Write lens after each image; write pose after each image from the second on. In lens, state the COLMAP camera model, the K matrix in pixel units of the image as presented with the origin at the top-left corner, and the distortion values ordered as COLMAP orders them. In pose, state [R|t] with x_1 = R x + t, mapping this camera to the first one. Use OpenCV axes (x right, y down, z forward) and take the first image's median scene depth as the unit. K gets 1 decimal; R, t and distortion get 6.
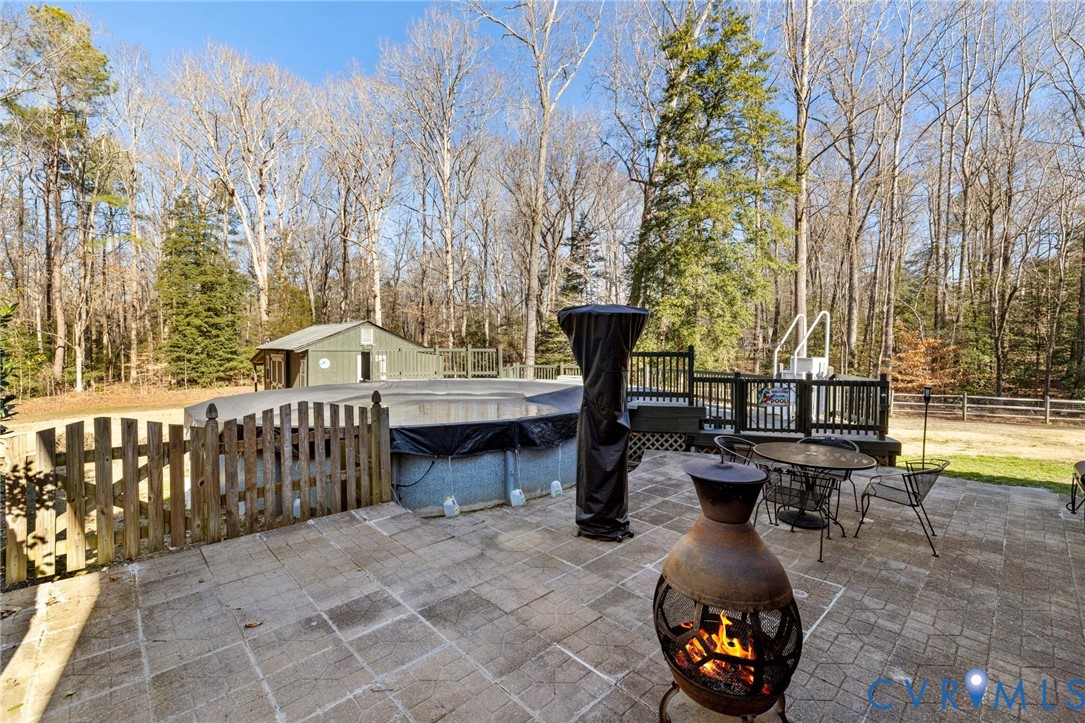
lens RADIAL K [[465.0, 0, 544.1], [0, 465.0, 376.4], [0, 0, 1]] dist [-0.029346, 0.011319]
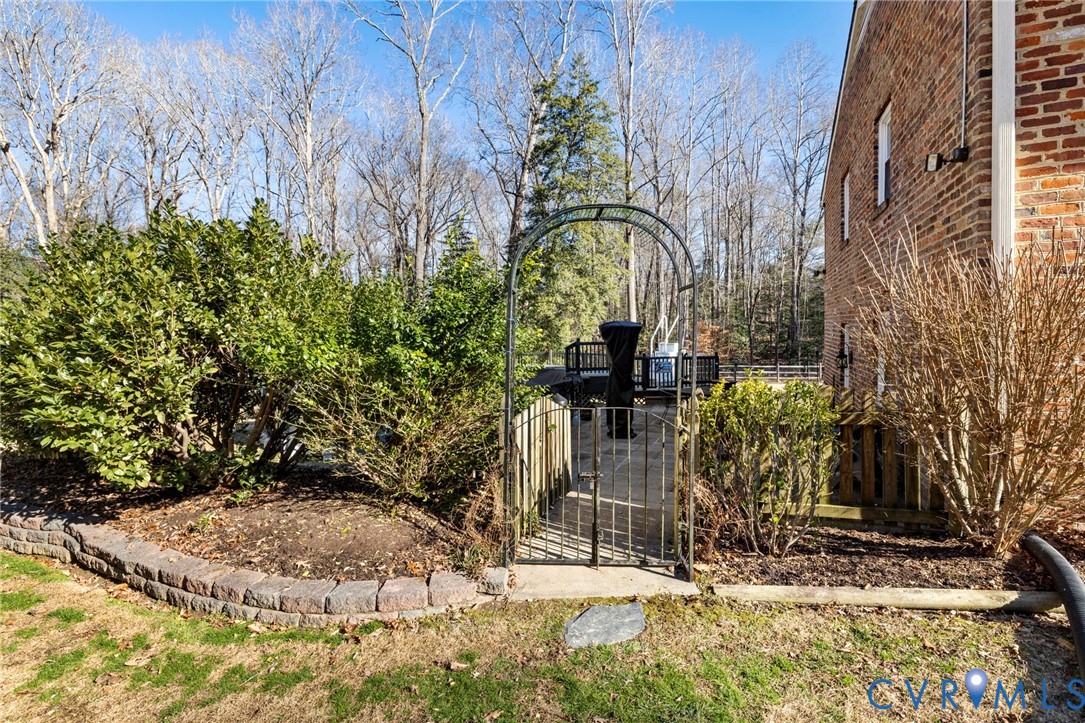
lens RADIAL K [[472.1, 0, 542.5], [0, 472.1, 361.5], [0, 0, 1]] dist [-0.000427, -0.000358]
pose [[0.927815, -0.034166, 0.371474, -0.216924], [0.034016, 0.999397, 0.006959, -0.001473], [-0.371487, 0.006179, 0.928417, -0.174033]]
